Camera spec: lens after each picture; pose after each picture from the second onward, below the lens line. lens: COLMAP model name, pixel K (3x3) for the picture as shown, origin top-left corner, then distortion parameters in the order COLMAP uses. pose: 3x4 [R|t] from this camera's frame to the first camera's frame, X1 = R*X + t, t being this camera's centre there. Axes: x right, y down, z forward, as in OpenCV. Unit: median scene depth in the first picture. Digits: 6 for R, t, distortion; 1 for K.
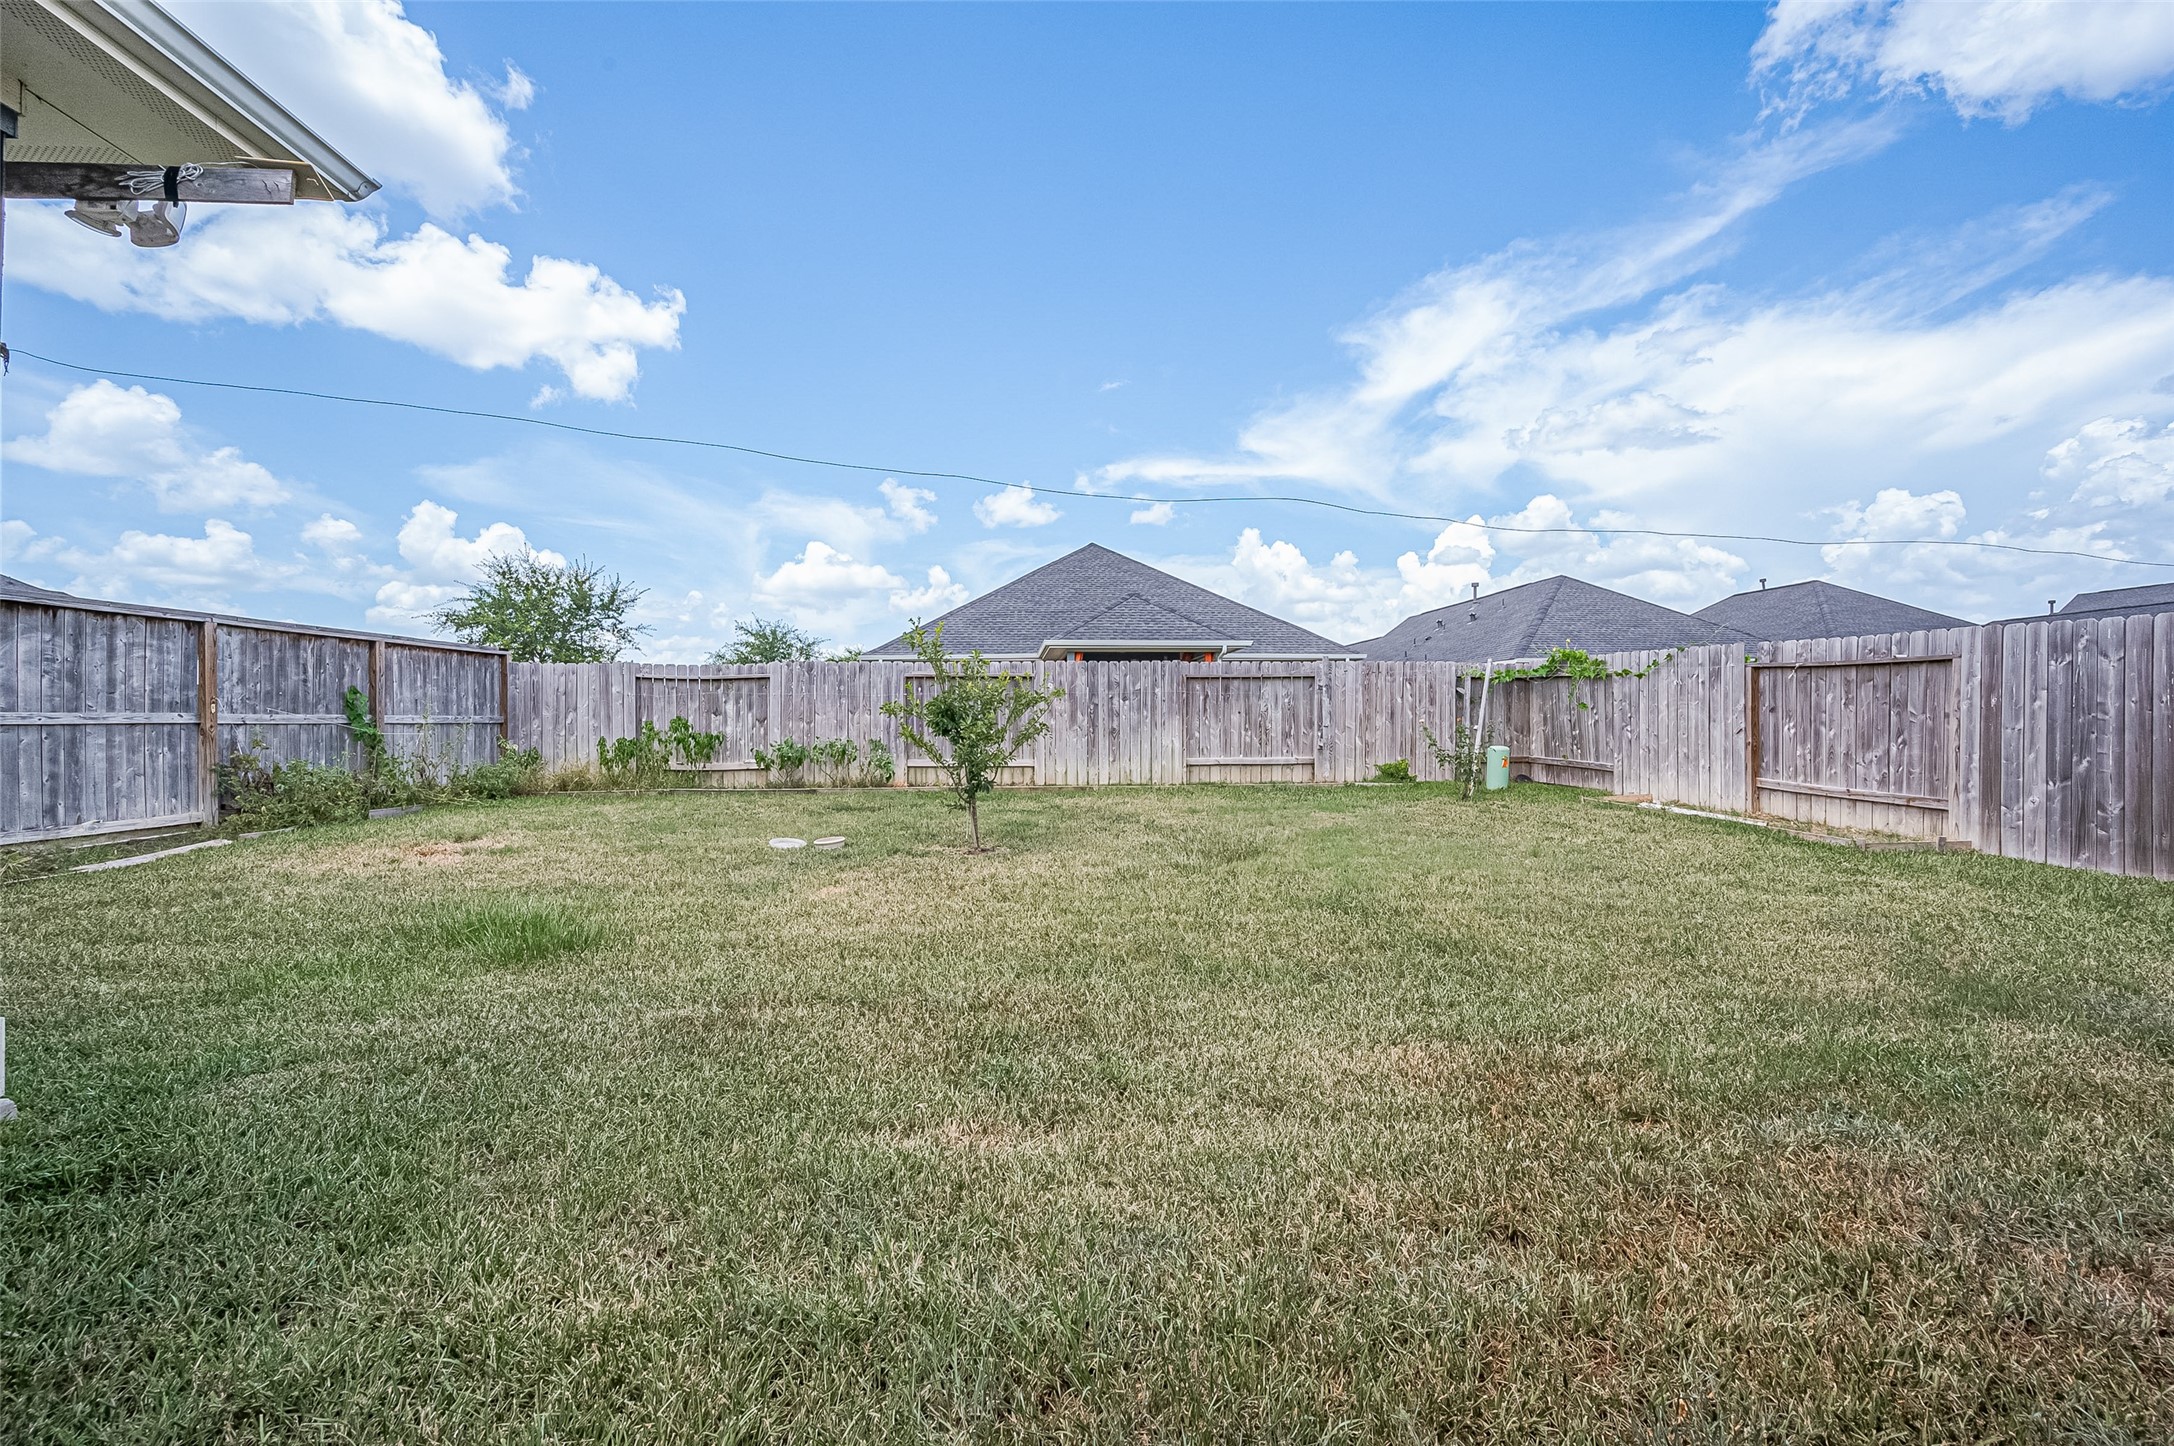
lens RADIAL K [[865.5, 0, 1099.6], [0, 865.5, 736.8], [0, 0, 1]] dist [-0.000541, 0.000324]
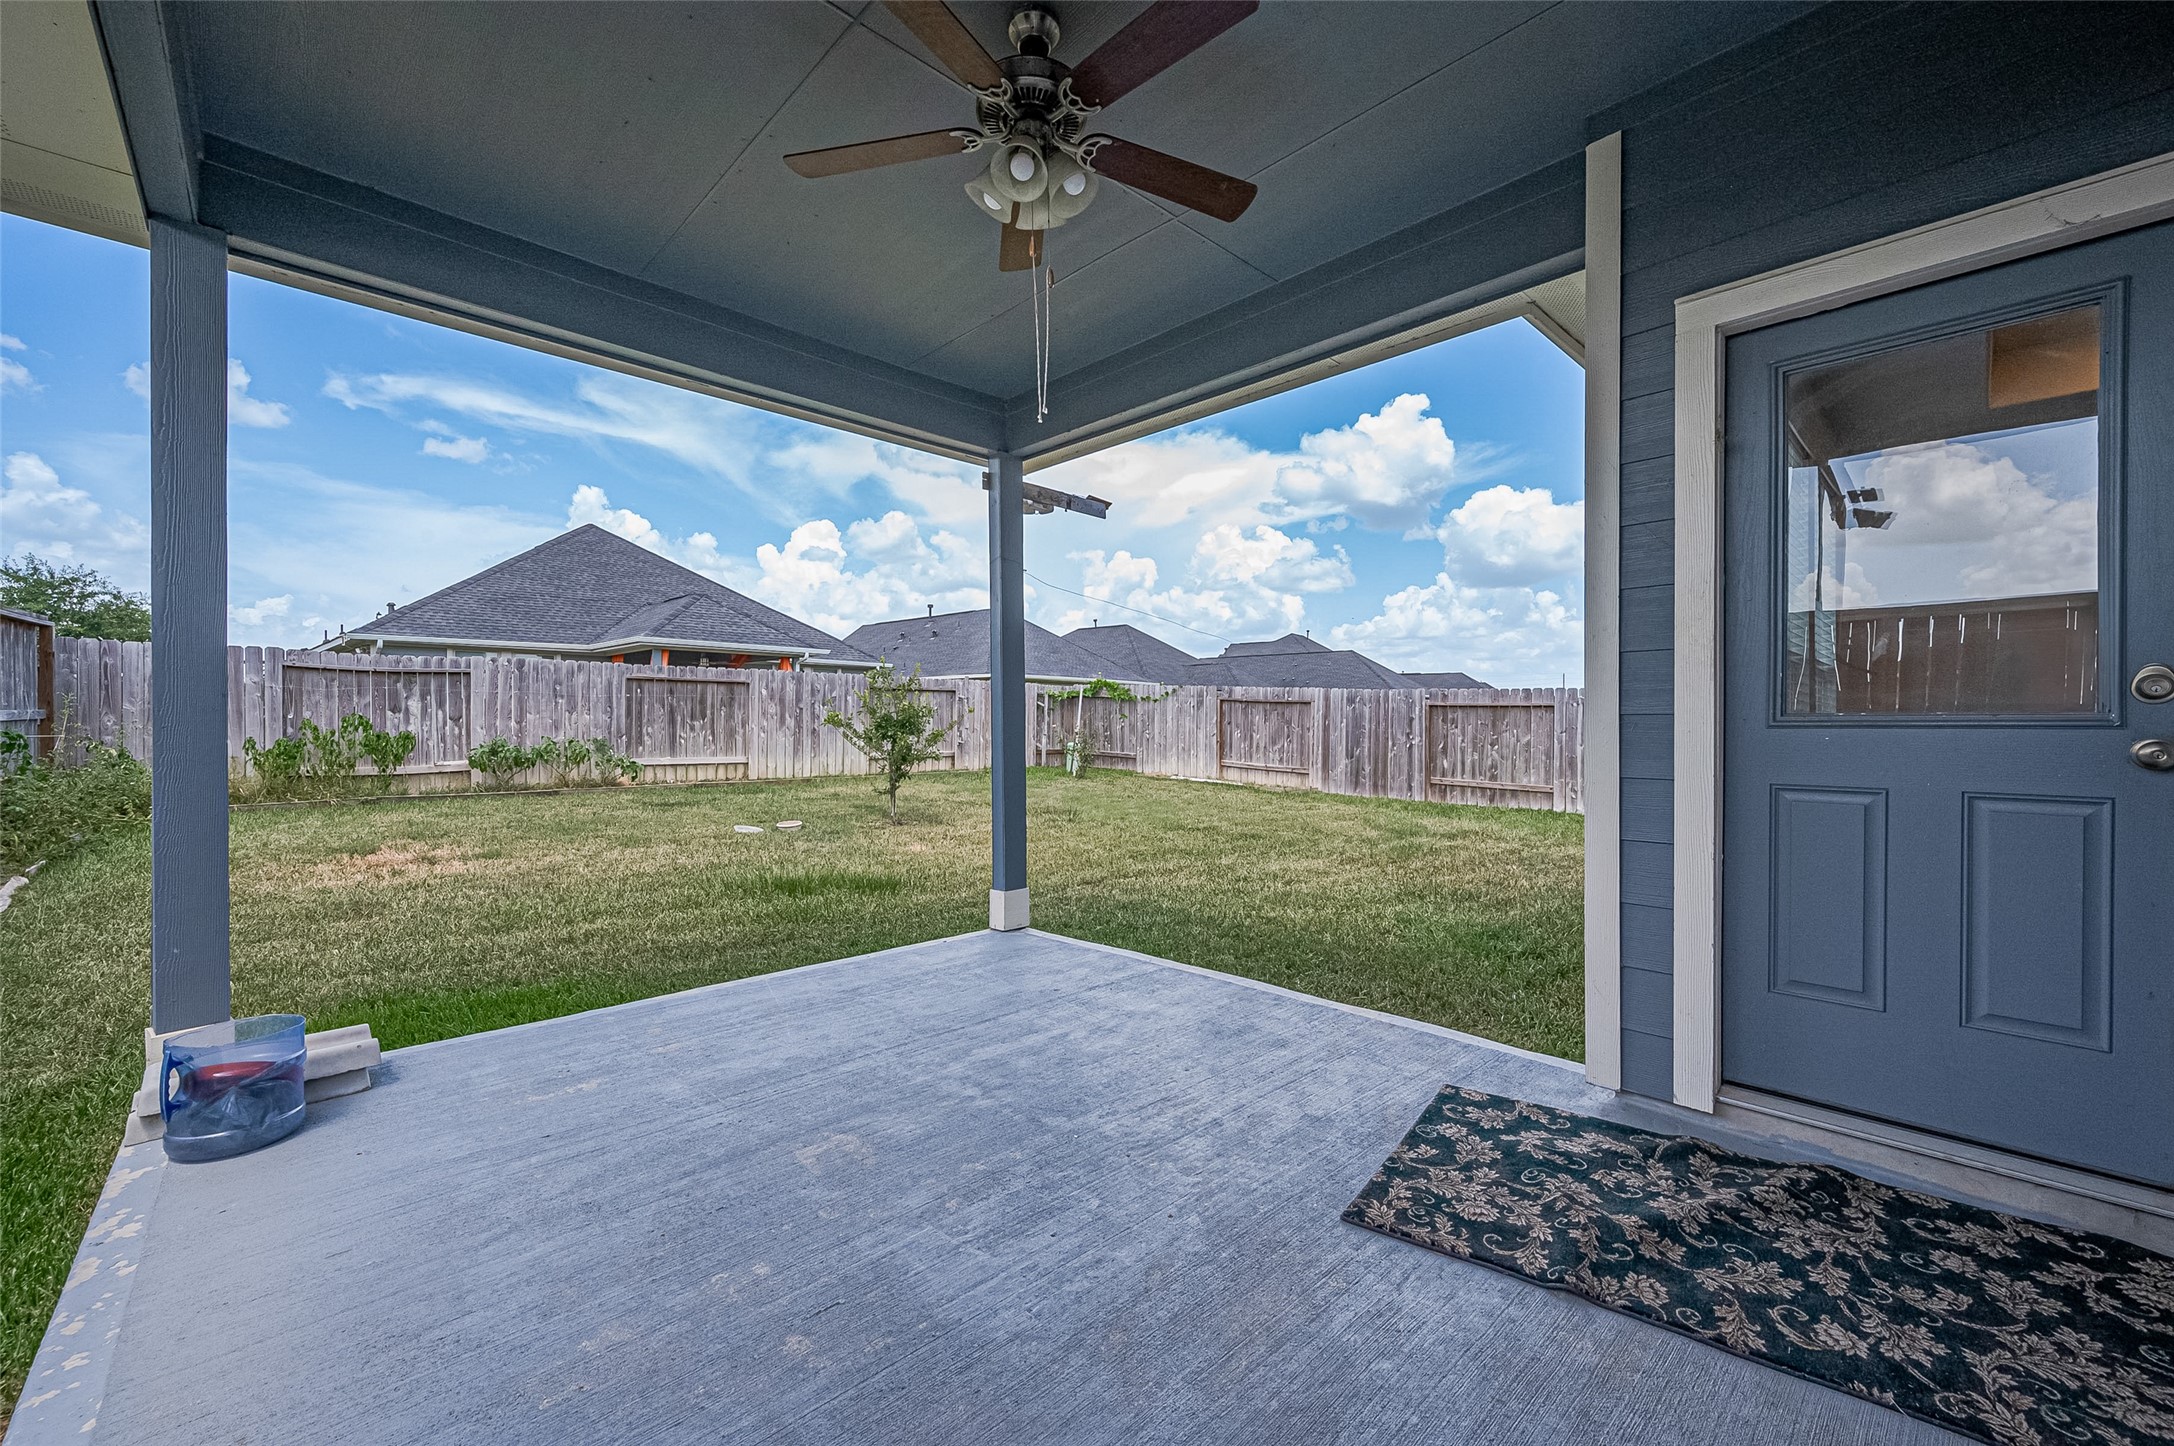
lens RADIAL K [[865.5, 0, 1107.0], [0, 865.5, 723.0], [0, 0, 1]] dist [-0.000541, 0.000324]
pose [[0.742391, 0.009547, 0.669898, -0.493979], [-0.006367, 0.999954, -0.007195, -0.012498], [-0.669936, 0.001076, 0.742418, -0.149267]]
